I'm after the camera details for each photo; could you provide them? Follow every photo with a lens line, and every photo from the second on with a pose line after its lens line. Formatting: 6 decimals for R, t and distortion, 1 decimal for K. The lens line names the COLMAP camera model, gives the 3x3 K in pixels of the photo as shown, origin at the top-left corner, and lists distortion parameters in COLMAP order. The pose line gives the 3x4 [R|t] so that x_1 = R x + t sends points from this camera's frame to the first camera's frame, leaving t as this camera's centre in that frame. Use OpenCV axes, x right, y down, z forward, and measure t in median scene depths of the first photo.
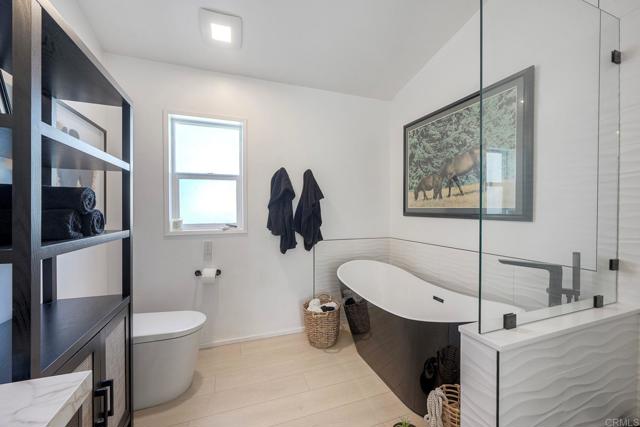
lens RADIAL K [[262.3, 0, 322.4], [0, 262.3, 211.7], [0, 0, 1]] dist [-0.001685, -0.000385]
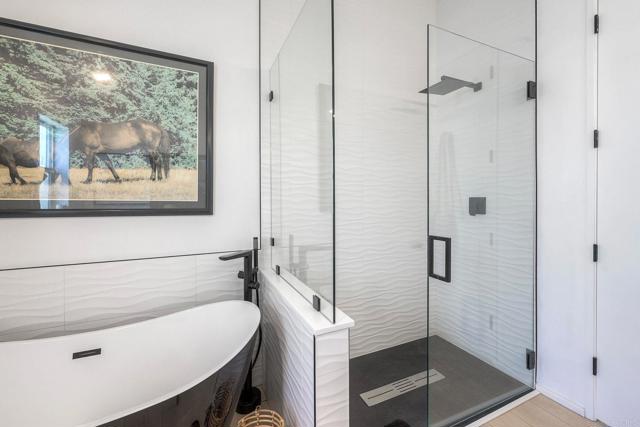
lens RADIAL K [[262.3, 0, 323.1], [0, 262.3, 203.7], [0, 0, 1]] dist [-0.001685, -0.000385]
pose [[-0.091488, -0.004059, 0.995798, -0.199630], [0.007870, 0.999958, 0.004799, -0.005730], [-0.995775, 0.008276, -0.091452, 0.516205]]
